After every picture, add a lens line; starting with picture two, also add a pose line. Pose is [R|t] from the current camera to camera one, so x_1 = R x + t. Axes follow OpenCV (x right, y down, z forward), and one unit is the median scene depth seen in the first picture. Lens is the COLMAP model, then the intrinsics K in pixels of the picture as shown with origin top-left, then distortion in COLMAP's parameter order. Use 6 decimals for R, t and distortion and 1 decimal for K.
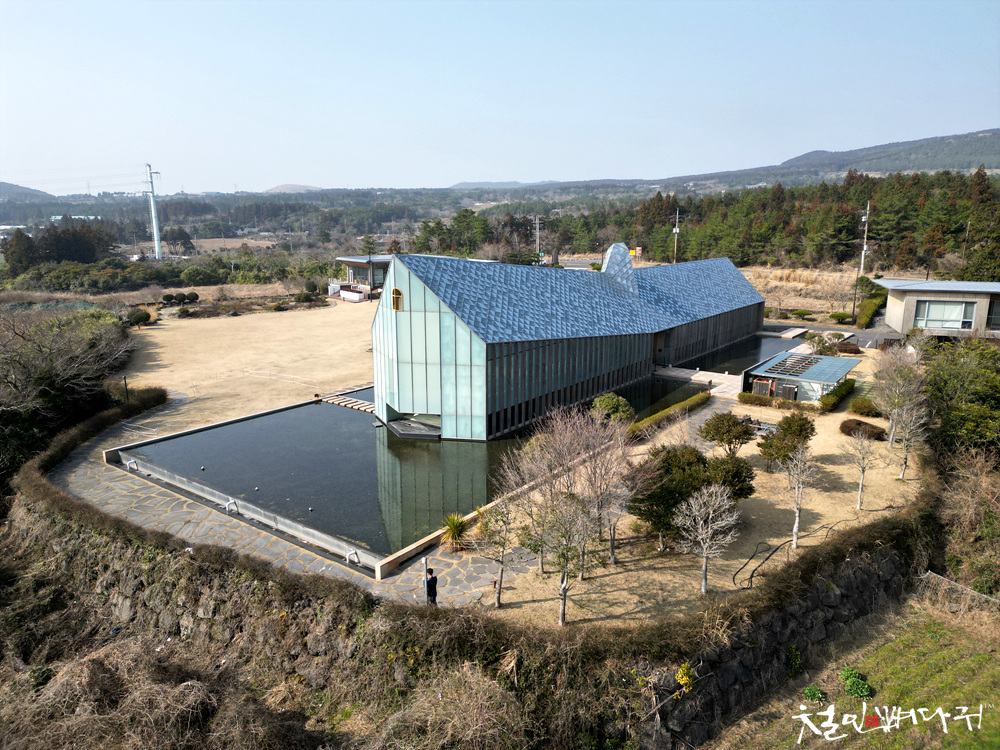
lens RADIAL K [[695.6, 0, 512.7], [0, 695.6, 372.7], [0, 0, 1]] dist [0.046130, -0.001555]
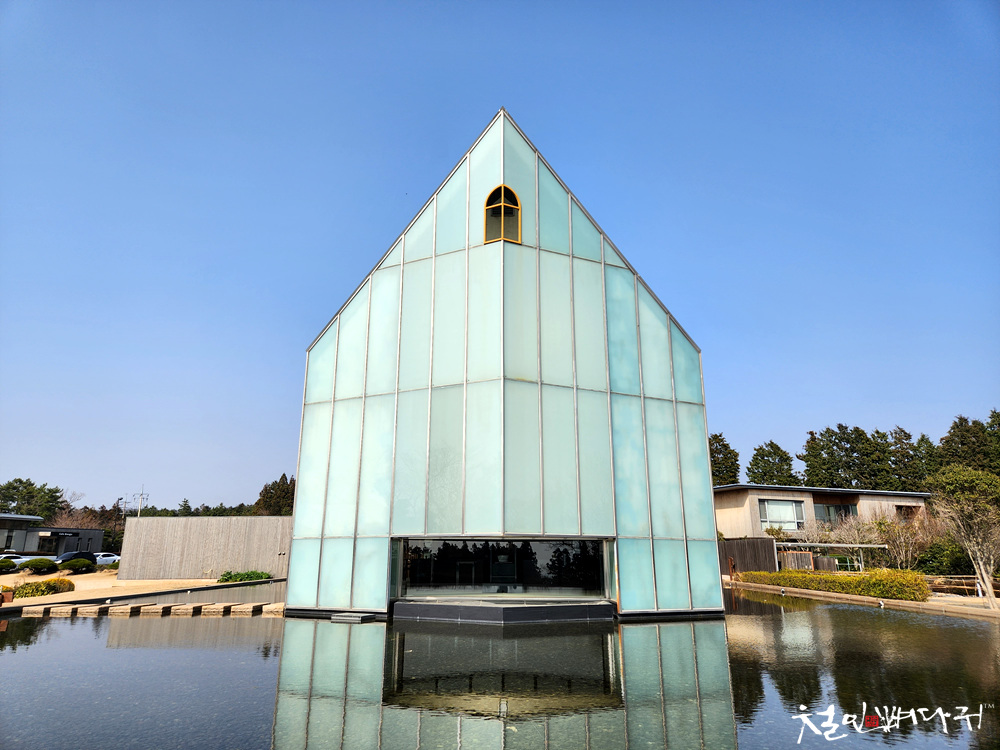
lens RADIAL K [[663.0, 0, 500.0], [0, 663.0, 375.0], [0, 0, 1]] dist [0.070310, -0.002361]
pose [[0.815083, 0.144196, 0.561112, -0.229077], [0.129278, 0.898839, -0.418778, 0.078636], [-0.564736, 0.413879, 0.713987, 0.500888]]
